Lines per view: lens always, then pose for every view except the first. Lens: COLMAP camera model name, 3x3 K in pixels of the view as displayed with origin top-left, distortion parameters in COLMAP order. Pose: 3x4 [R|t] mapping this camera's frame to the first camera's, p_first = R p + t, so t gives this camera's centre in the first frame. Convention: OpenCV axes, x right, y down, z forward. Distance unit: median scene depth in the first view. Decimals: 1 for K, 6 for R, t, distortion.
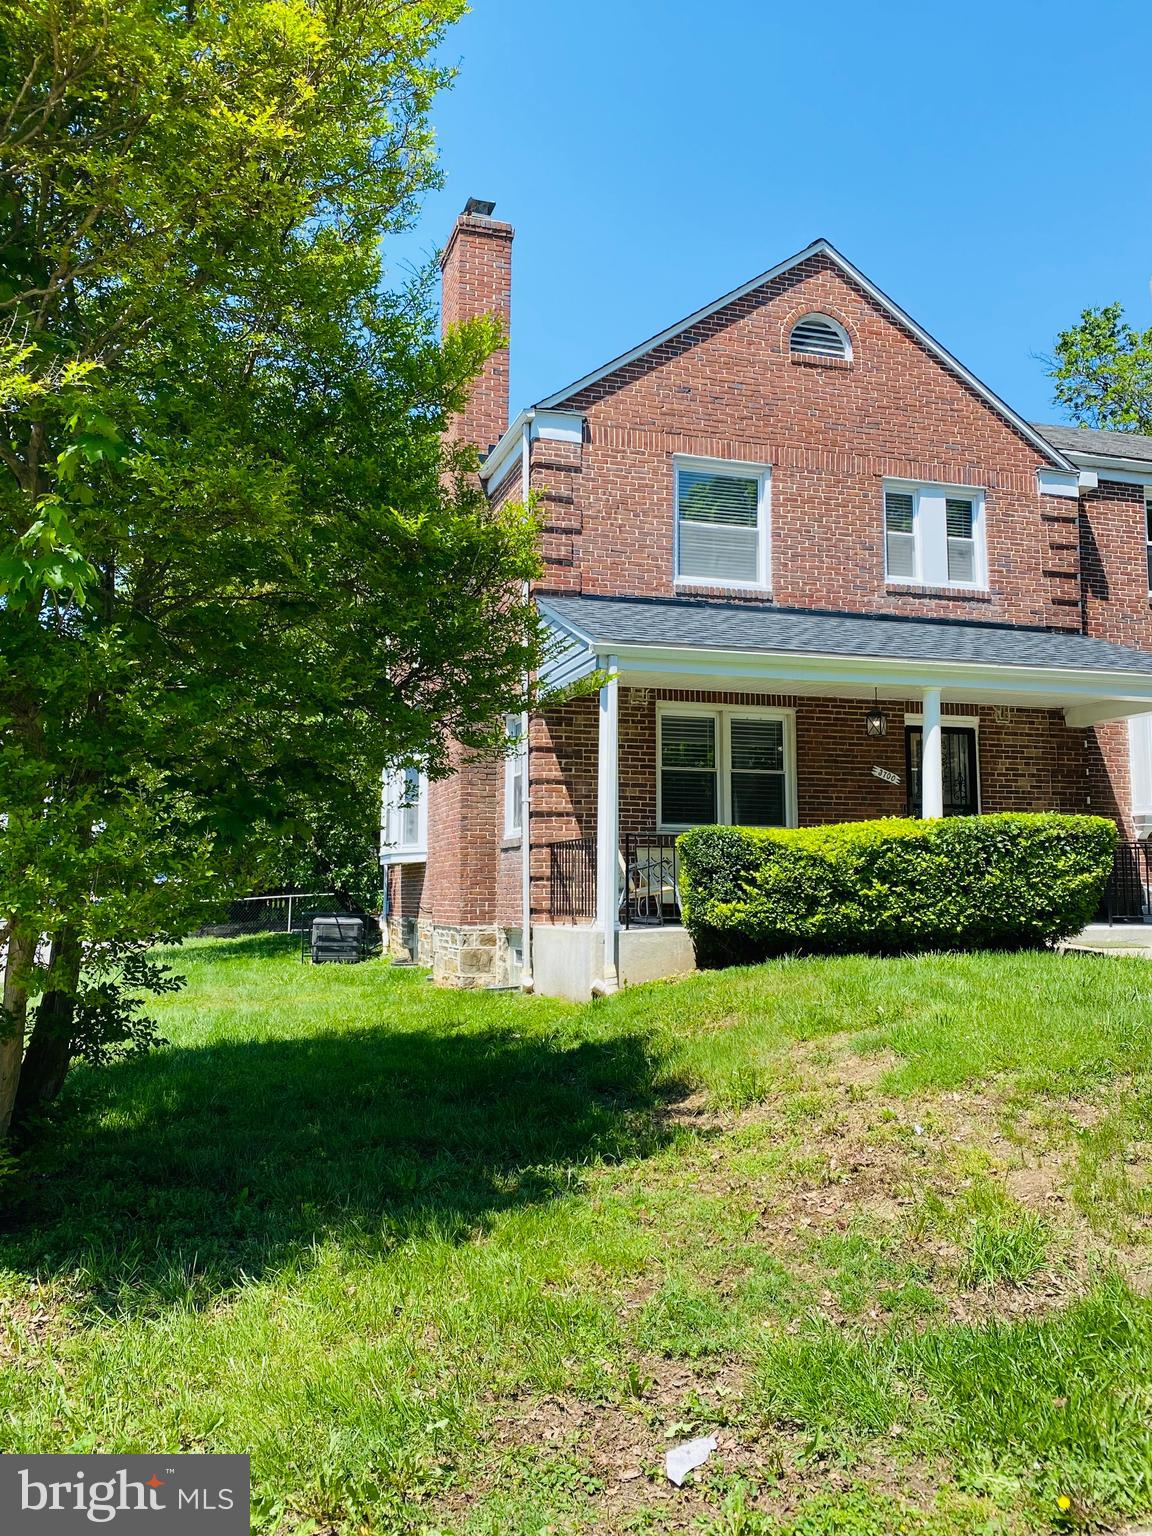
lens RADIAL K [[1281.6, 0, 565.3], [0, 1281.6, 776.2], [0, 0, 1]] dist [0.082105, -0.070271]
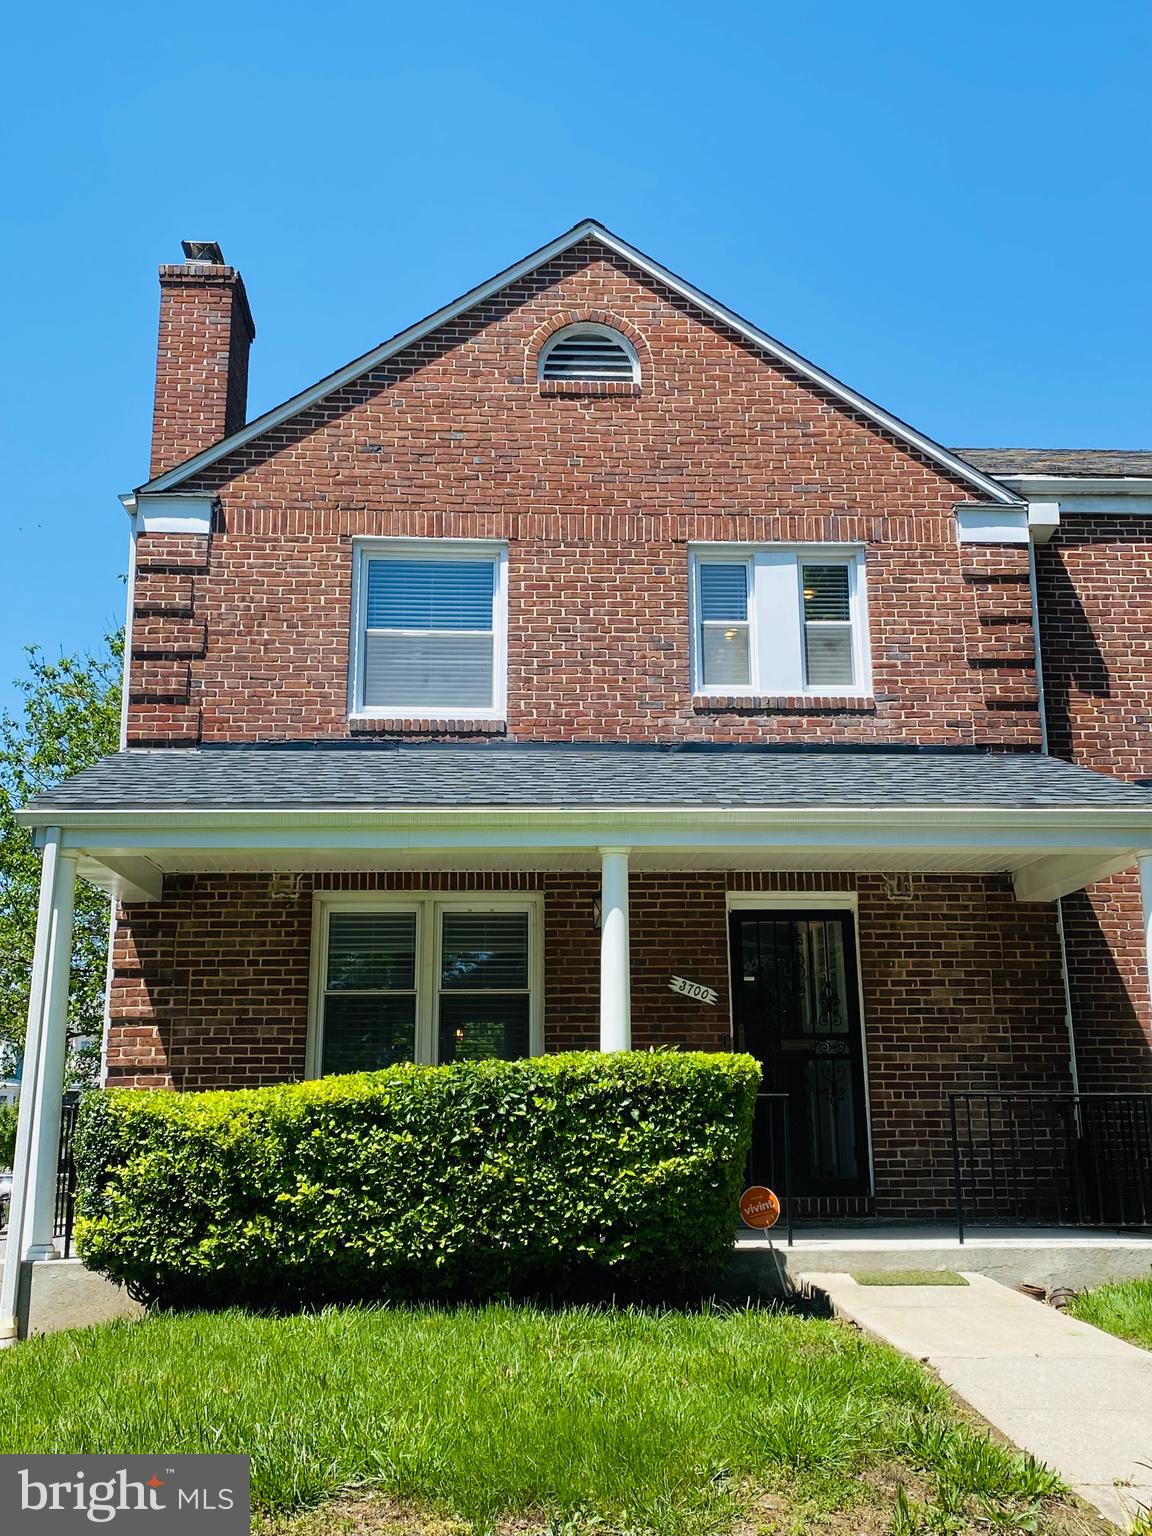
lens RADIAL K [[1604.2, 0, 577.7], [0, 1604.2, 774.3], [0, 0, 1]] dist [0.130129, 0.000000]
pose [[0.966946, -0.068823, -0.245518, 0.398547], [0.033559, 0.988859, -0.145026, 0.007335], [0.252764, 0.131993, 0.958482, 0.206884]]
